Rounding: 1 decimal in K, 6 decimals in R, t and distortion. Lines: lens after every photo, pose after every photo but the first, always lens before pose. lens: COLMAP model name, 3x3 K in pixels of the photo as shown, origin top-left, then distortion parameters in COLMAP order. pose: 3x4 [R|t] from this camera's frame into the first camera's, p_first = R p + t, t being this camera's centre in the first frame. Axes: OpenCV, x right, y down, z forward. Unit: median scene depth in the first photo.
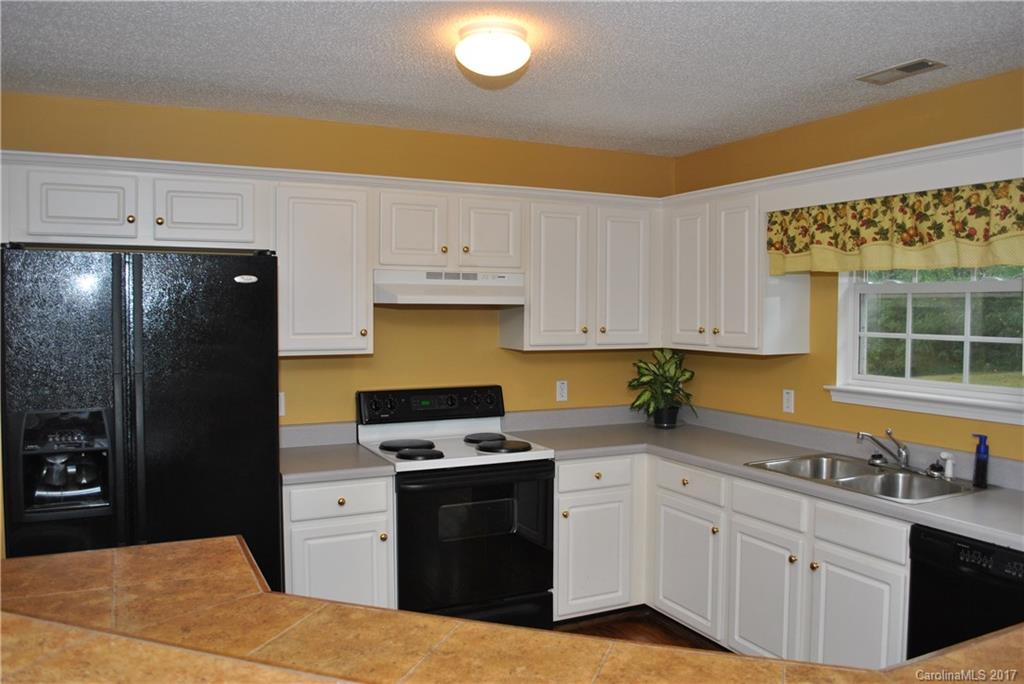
lens RADIAL K [[807.0, 0, 516.3], [0, 807.0, 337.5], [0, 0, 1]] dist [-0.084742, 0.014583]
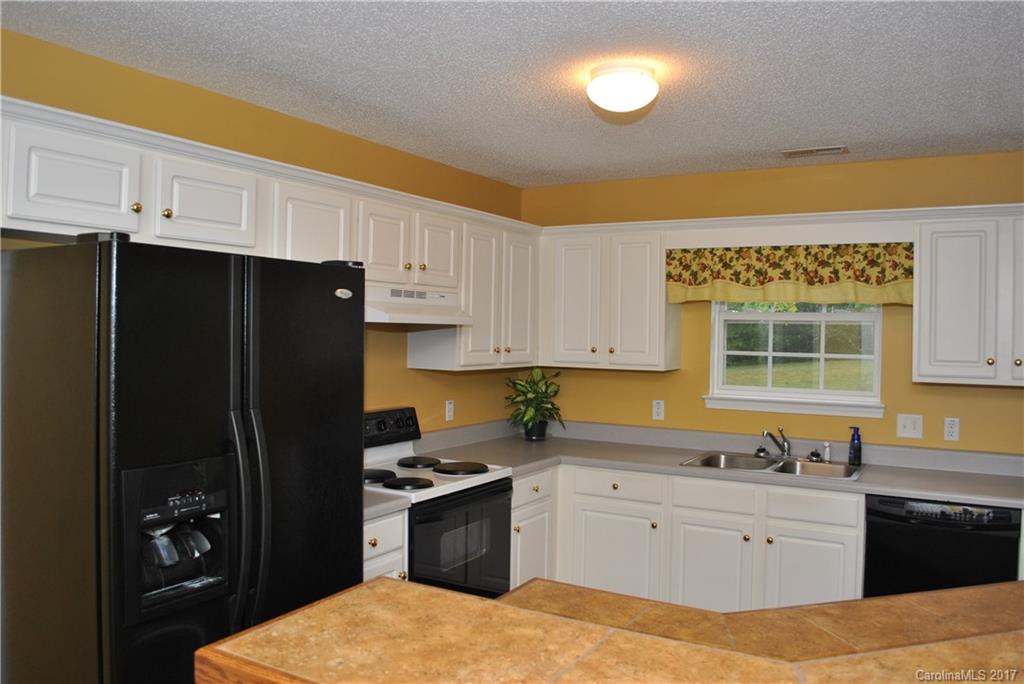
lens RADIAL K [[807.0, 0, 516.3], [0, 807.0, 337.5], [0, 0, 1]] dist [-0.084742, 0.014583]
pose [[0.834820, 0.004663, 0.550503, -0.567465], [0.006093, 0.999825, -0.017708, -0.008194], [-0.550489, 0.018137, 0.834646, 0.152684]]
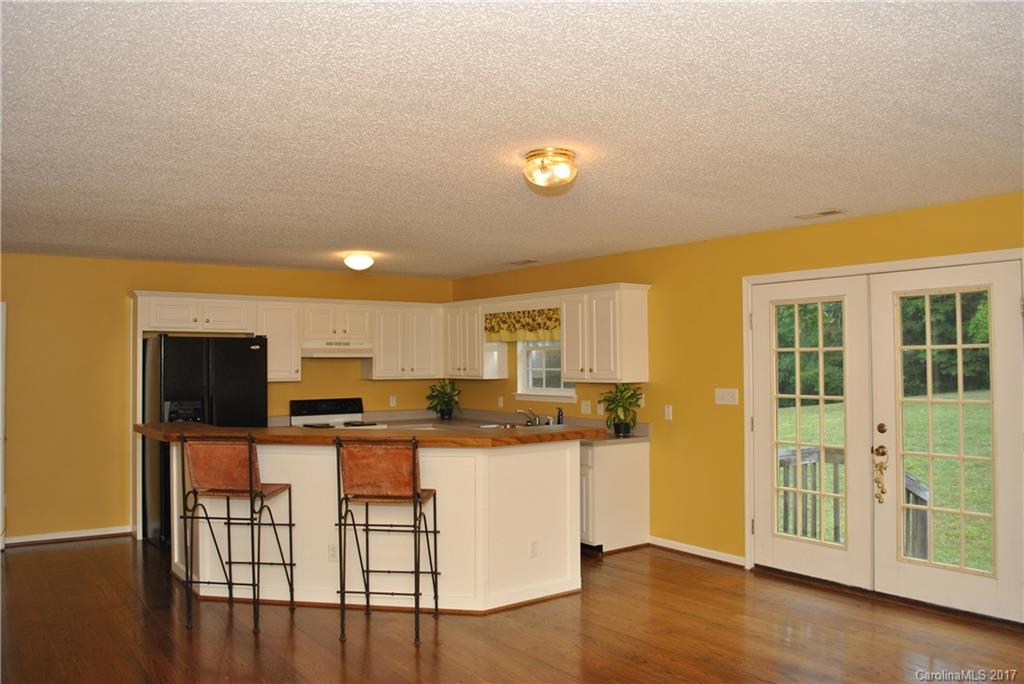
lens RADIAL K [[807.0, 0, 516.3], [0, 807.0, 337.5], [0, 0, 1]] dist [-0.084742, 0.014583]
pose [[0.984561, -0.005035, 0.174967, 0.013439], [0.016270, 0.997891, -0.062836, 0.052790], [-0.174281, 0.064713, 0.982567, -1.298892]]
